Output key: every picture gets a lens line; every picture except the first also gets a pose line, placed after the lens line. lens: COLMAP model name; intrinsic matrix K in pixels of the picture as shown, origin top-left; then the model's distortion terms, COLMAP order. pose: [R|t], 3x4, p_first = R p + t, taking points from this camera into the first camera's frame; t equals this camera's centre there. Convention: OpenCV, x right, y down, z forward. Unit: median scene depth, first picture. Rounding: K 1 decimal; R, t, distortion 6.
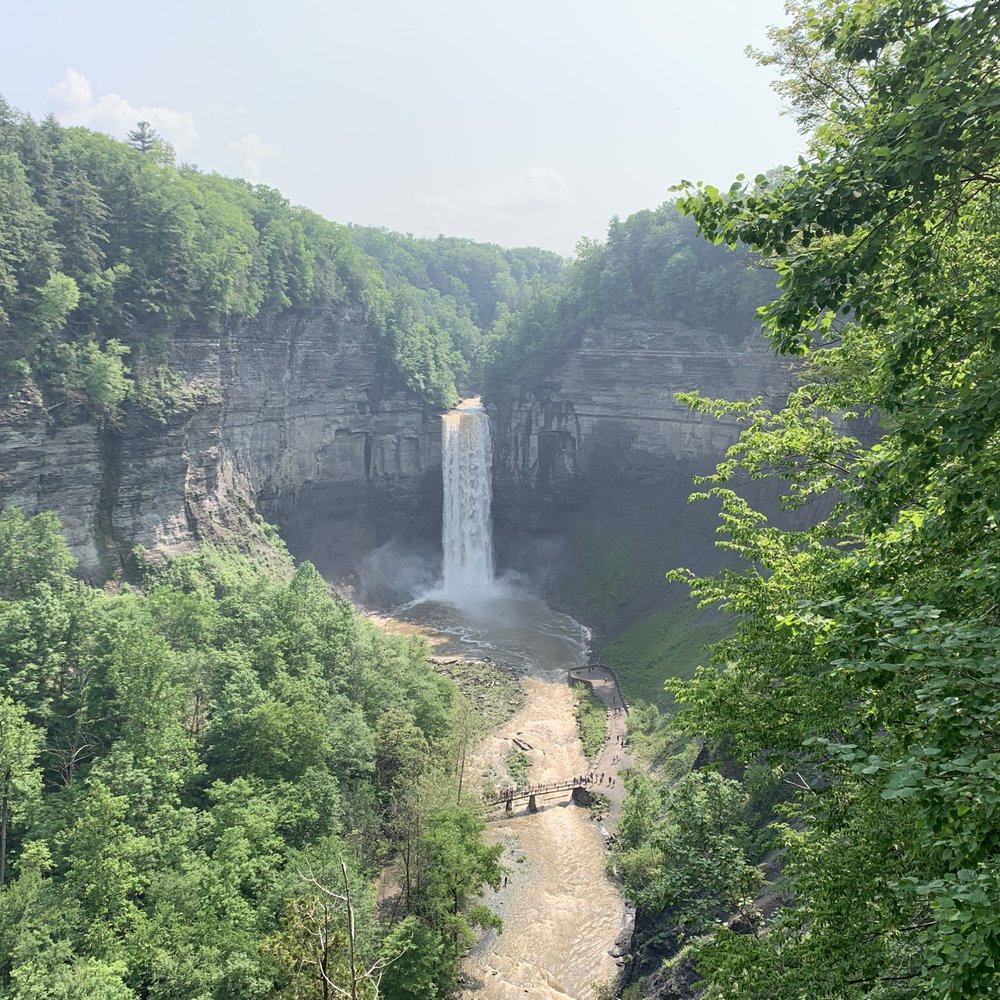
lens RADIAL K [[978.8, 0, 500.0], [0, 978.8, 500.0], [0, 0, 1]] dist [0.115278, -0.295316]
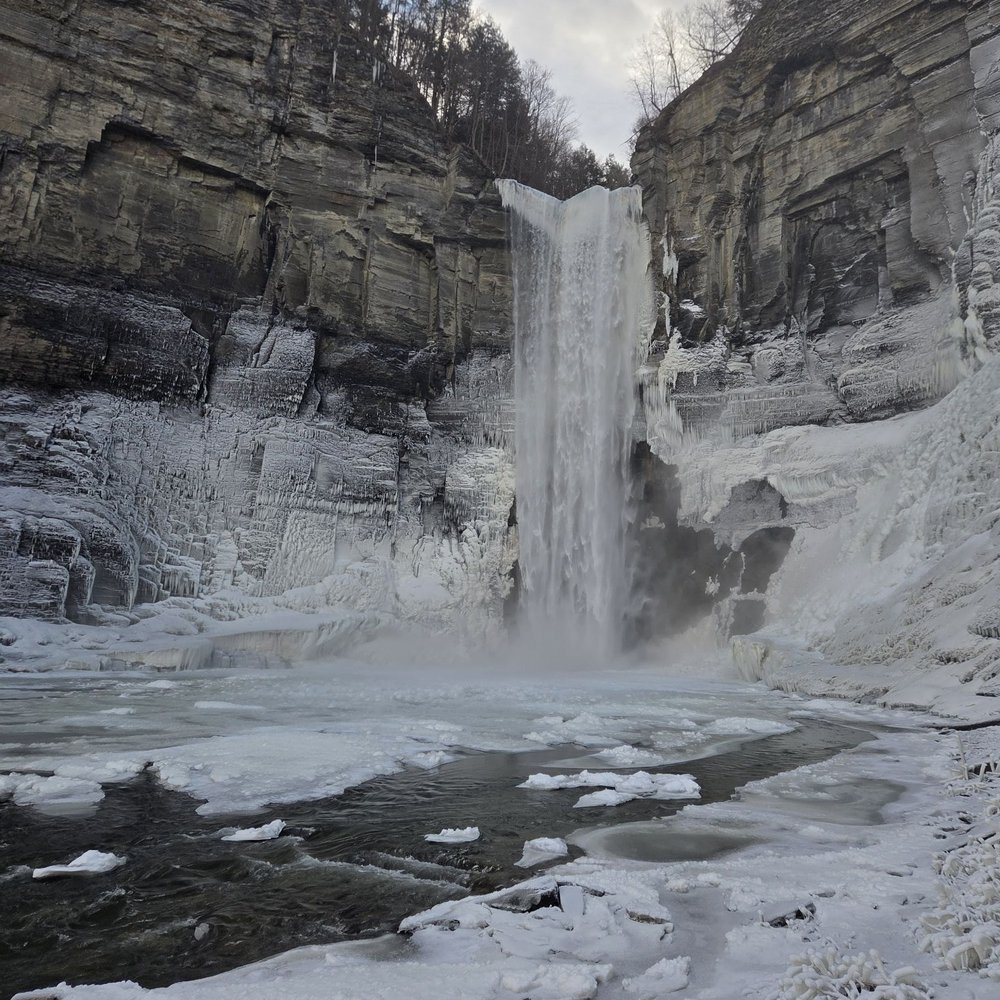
lens RADIAL K [[887.7, 0, 489.8], [0, 887.7, 500.7], [0, 0, 1]] dist [0.111933, -0.101618]
pose [[0.911415, -0.049275, -0.408528, 0.072596], [-0.077155, 0.954732, -0.287288, 0.129577], [0.404191, 0.293358, 0.866355, 0.770495]]
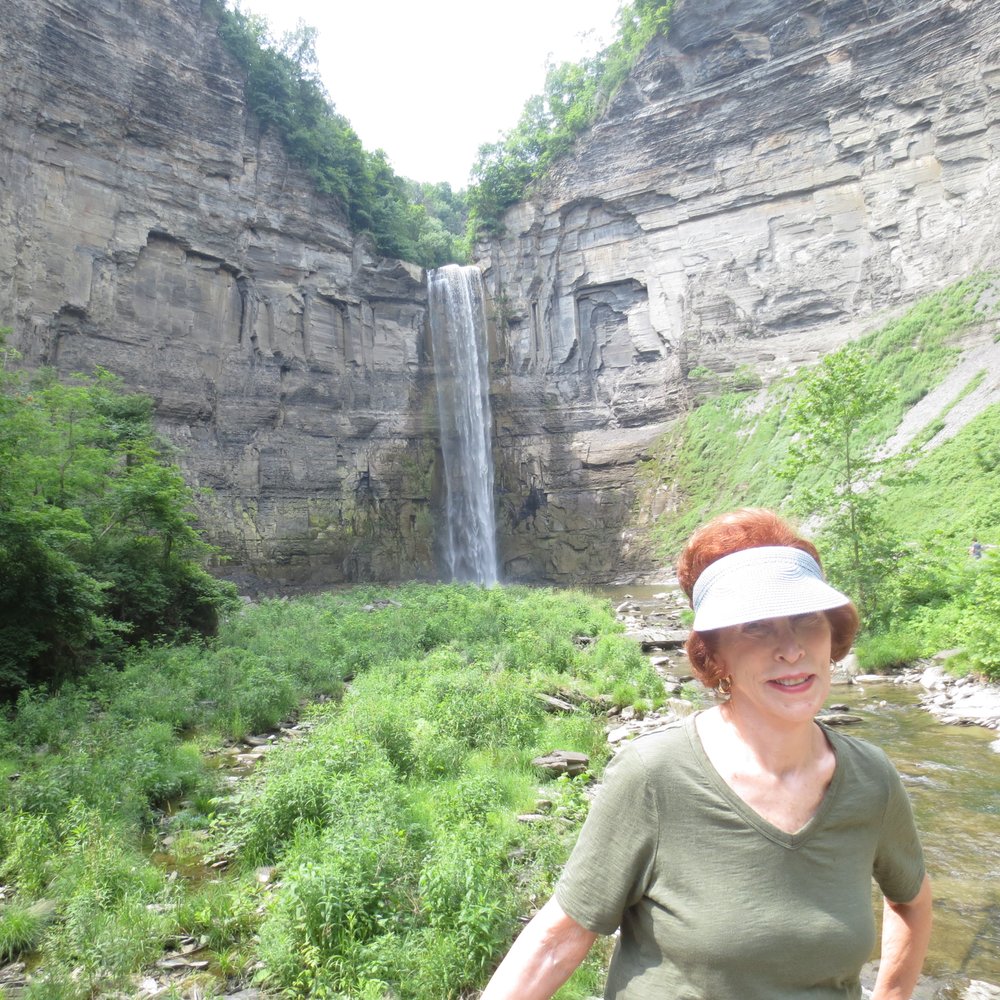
lens RADIAL K [[929.8, 0, 500.0], [0, 929.8, 500.0], [0, 0, 1]] dist [-0.054657, 0.051115]
pose [[0.995543, -0.073927, -0.058562, 0.020982], [0.059577, 0.974317, -0.217156, 0.159574], [0.073112, 0.212699, 0.974379, 0.562803]]
